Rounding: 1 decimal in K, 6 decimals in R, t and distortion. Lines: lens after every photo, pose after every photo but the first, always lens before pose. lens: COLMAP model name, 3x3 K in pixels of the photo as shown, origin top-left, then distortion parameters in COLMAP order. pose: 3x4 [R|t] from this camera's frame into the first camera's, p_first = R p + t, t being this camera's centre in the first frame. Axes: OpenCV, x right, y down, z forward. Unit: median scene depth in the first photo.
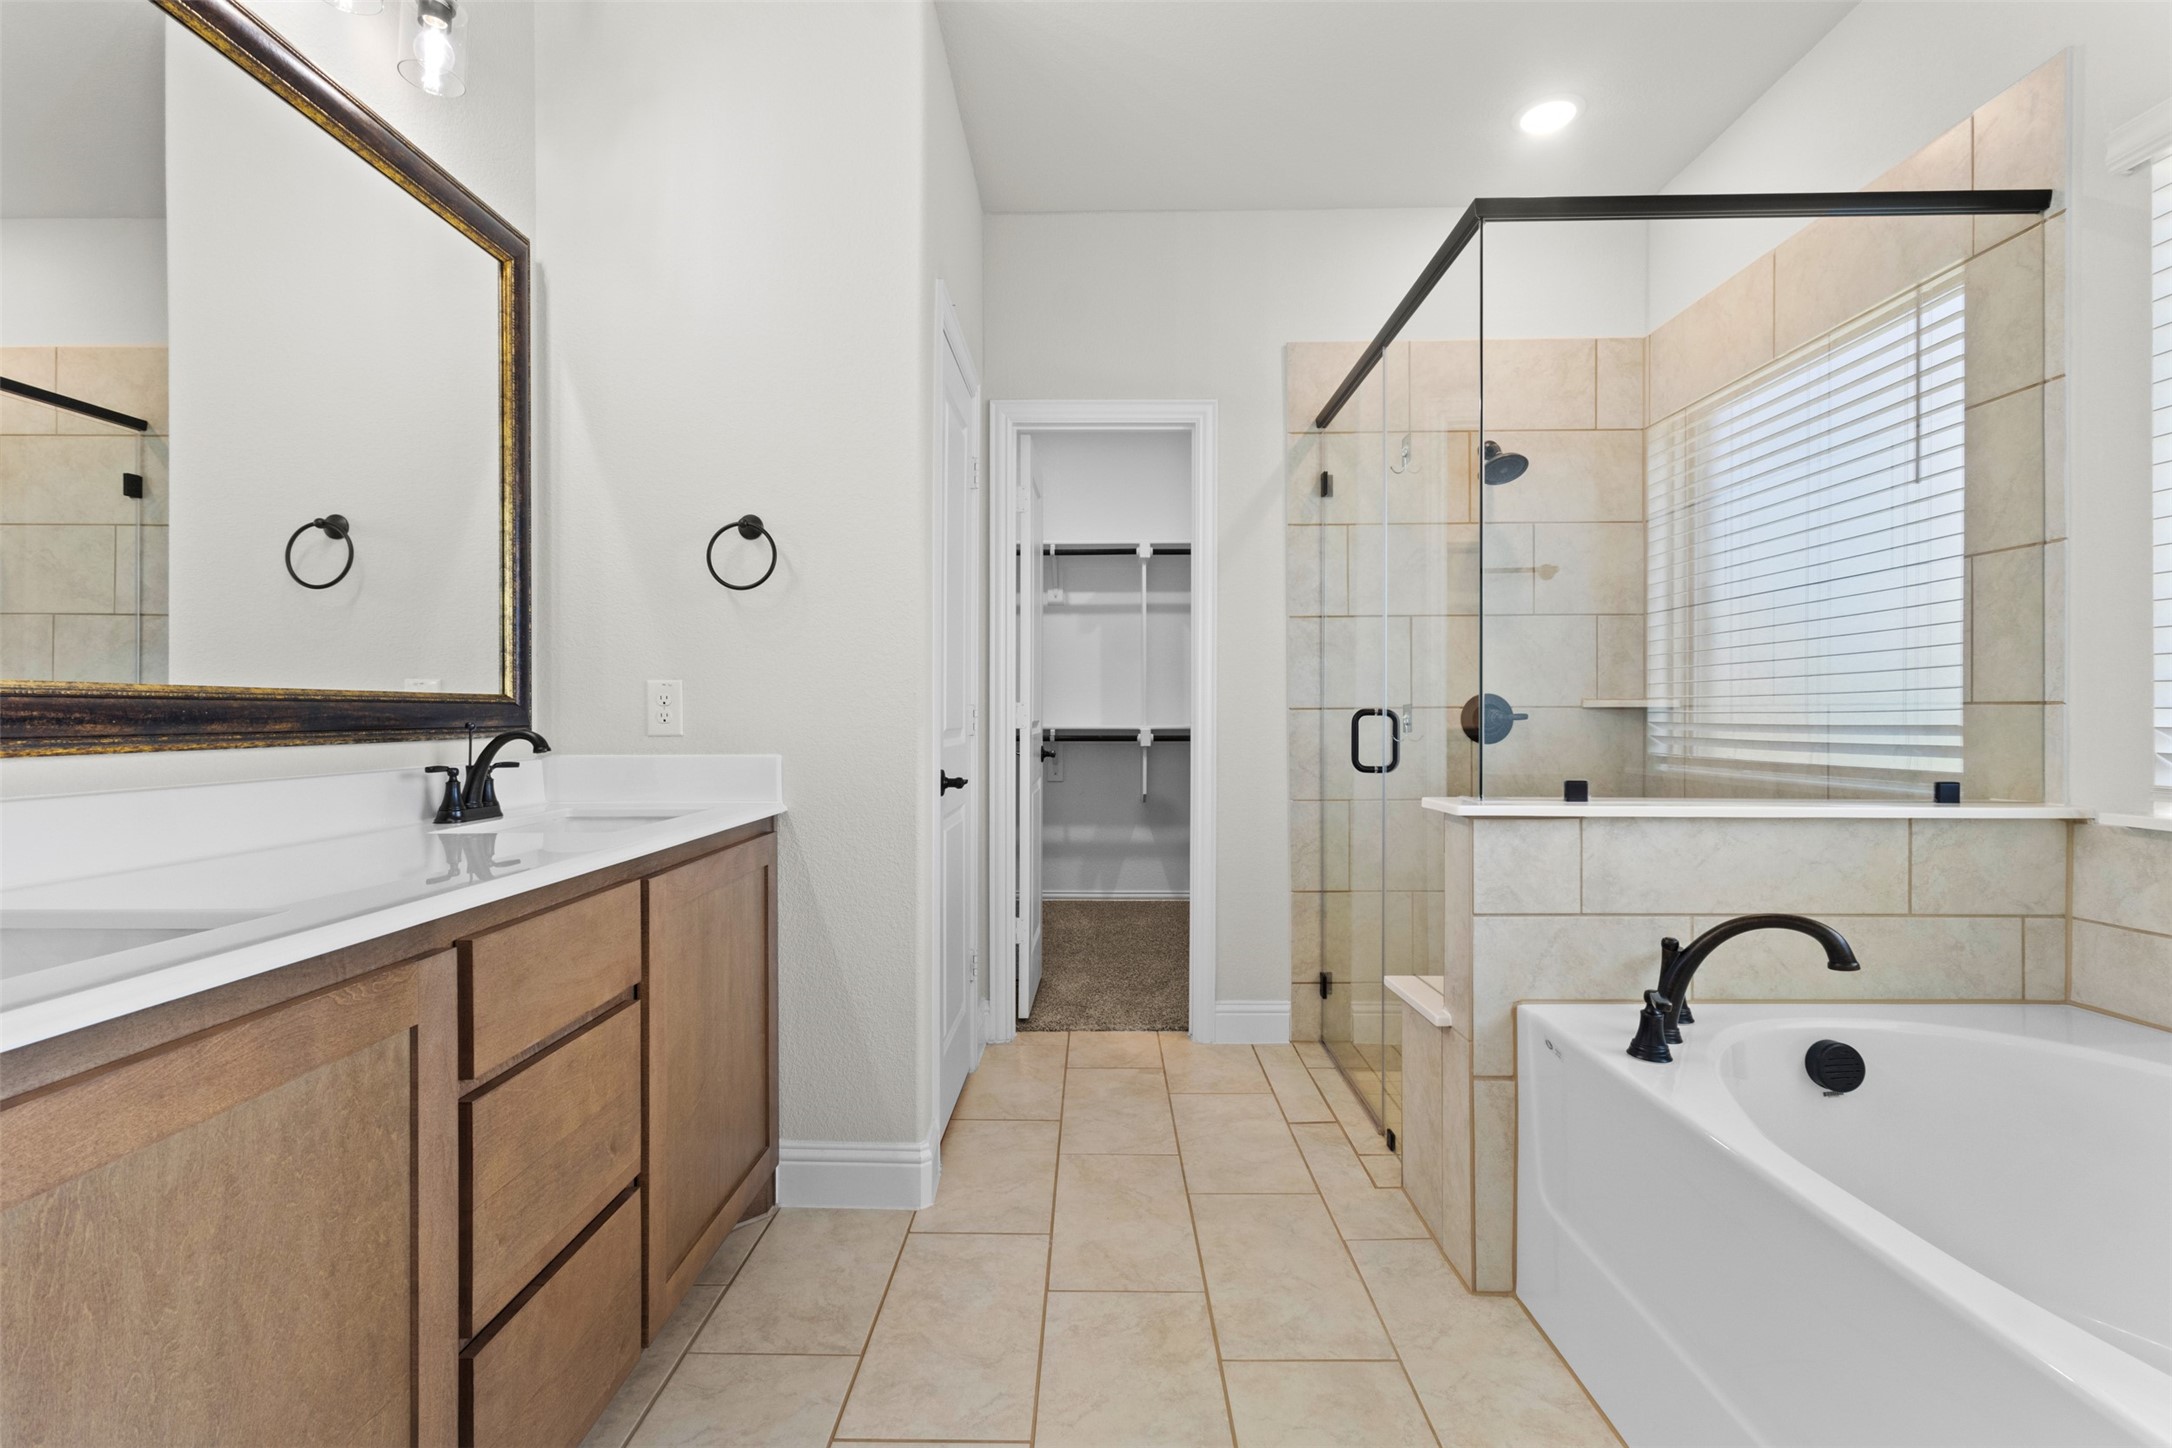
lens RADIAL K [[1003.2, 0, 1079.3], [0, 1003.2, 723.6], [0, 0, 1]] dist [0.001843, 0.000513]
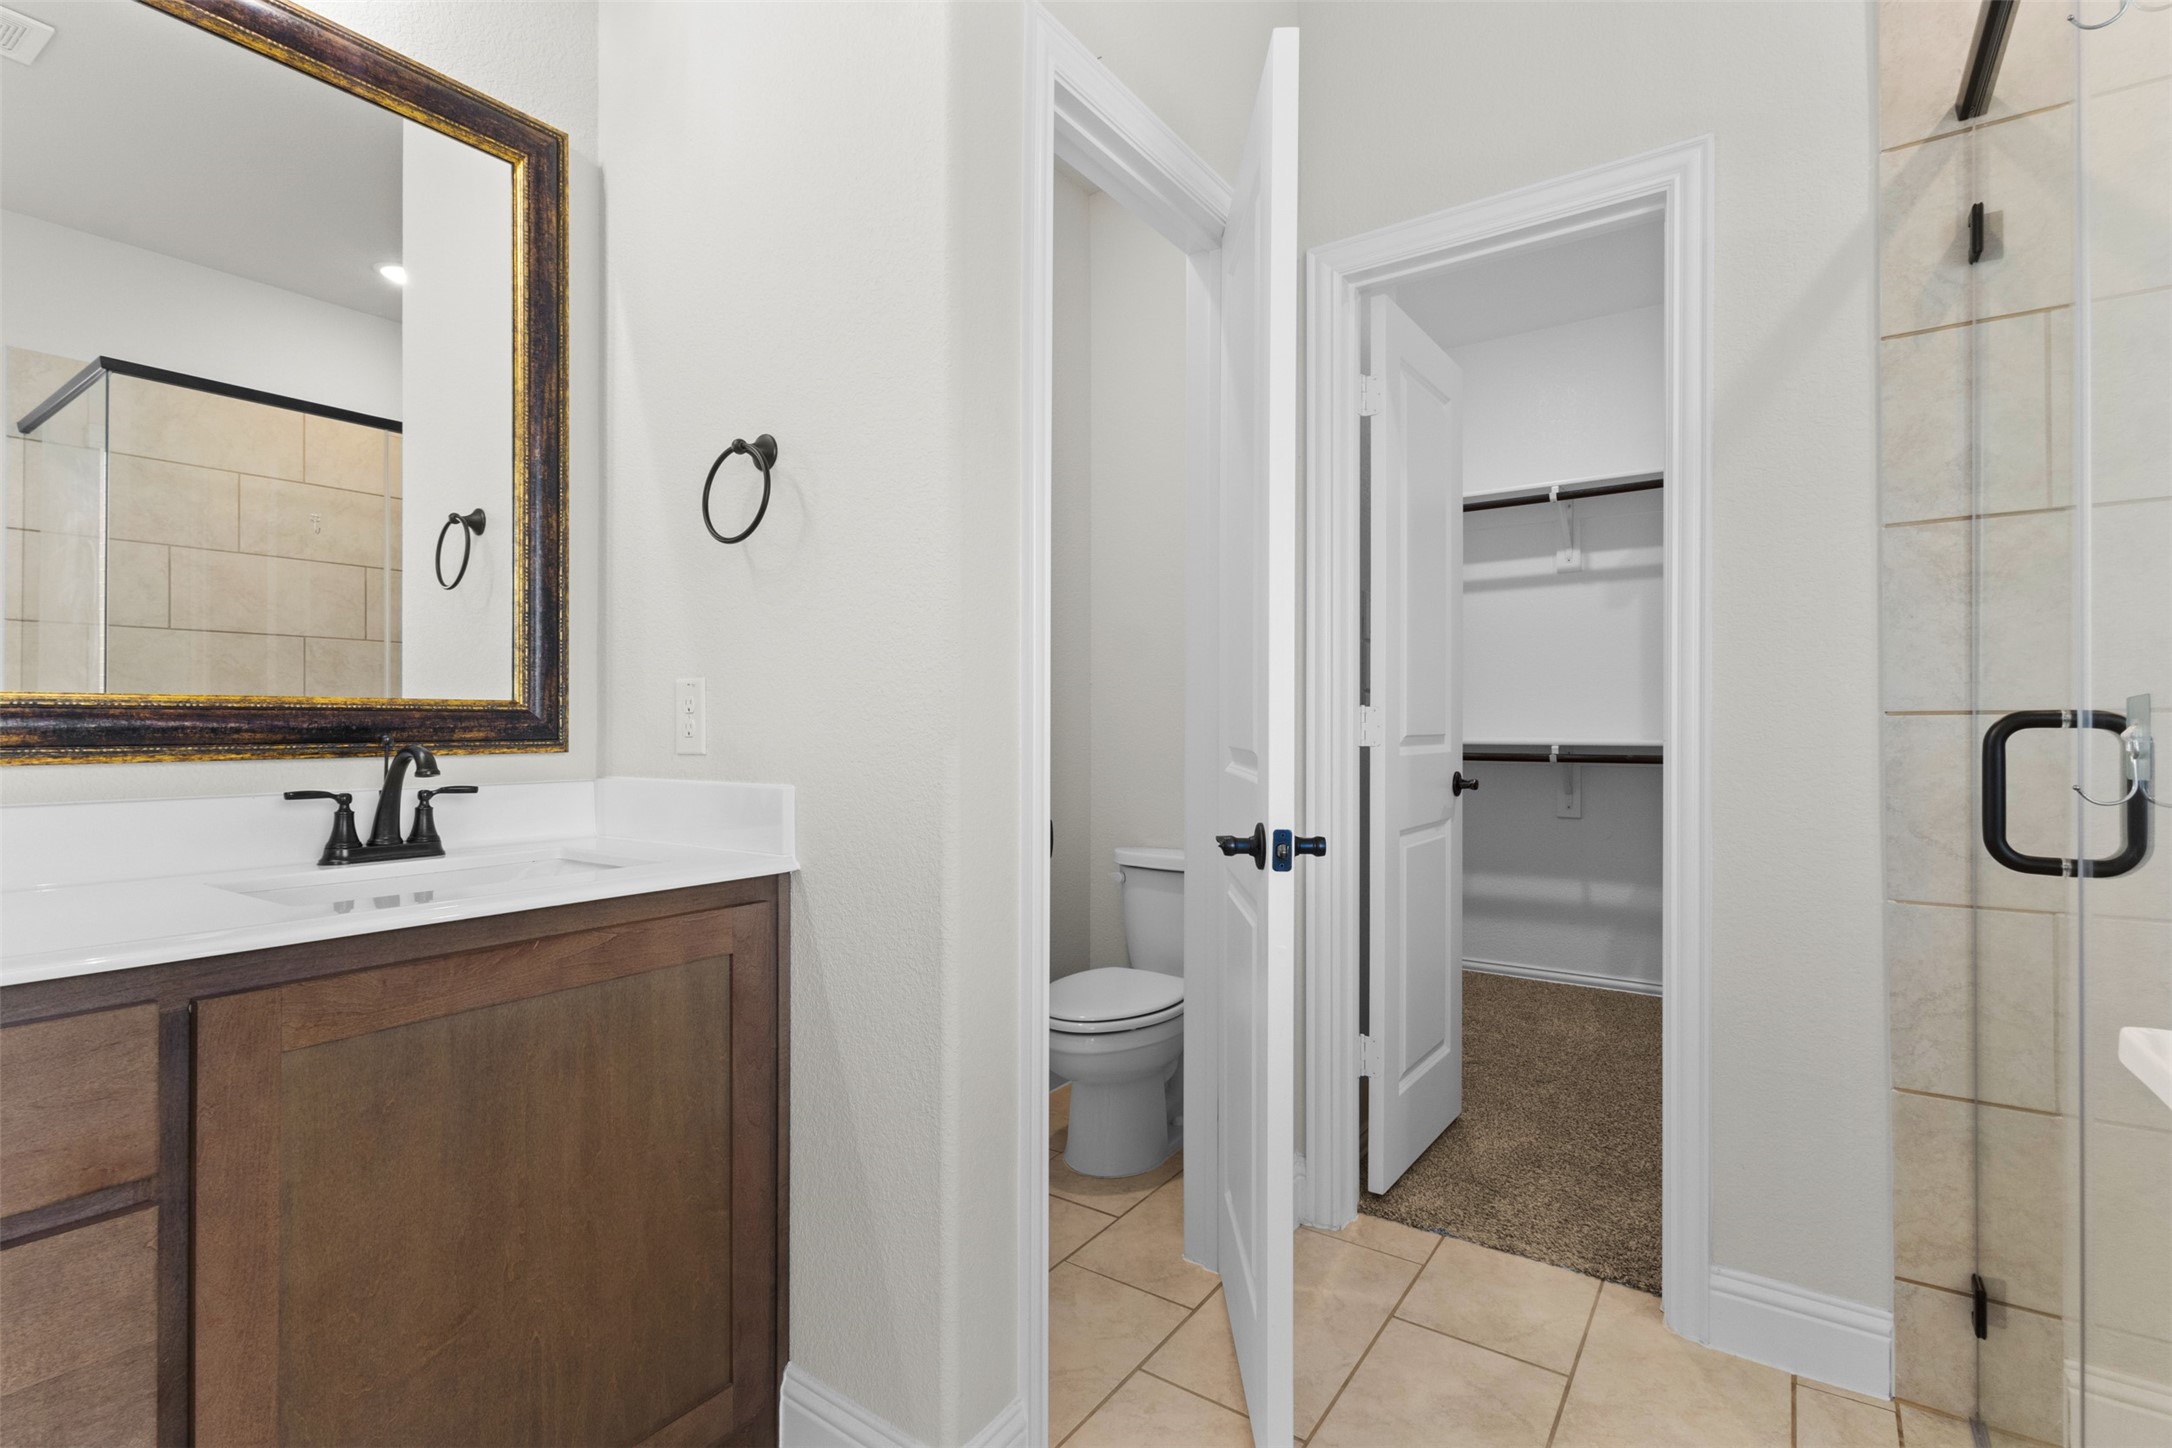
lens RADIAL K [[1003.2, 0, 1079.3], [0, 1003.2, 723.6], [0, 0, 1]] dist [0.001843, 0.000513]
pose [[0.827252, -0.000719, -0.561830, 0.160035], [-0.004845, 0.999953, -0.008413, -0.003619], [0.561810, 0.009682, 0.827210, 0.374922]]
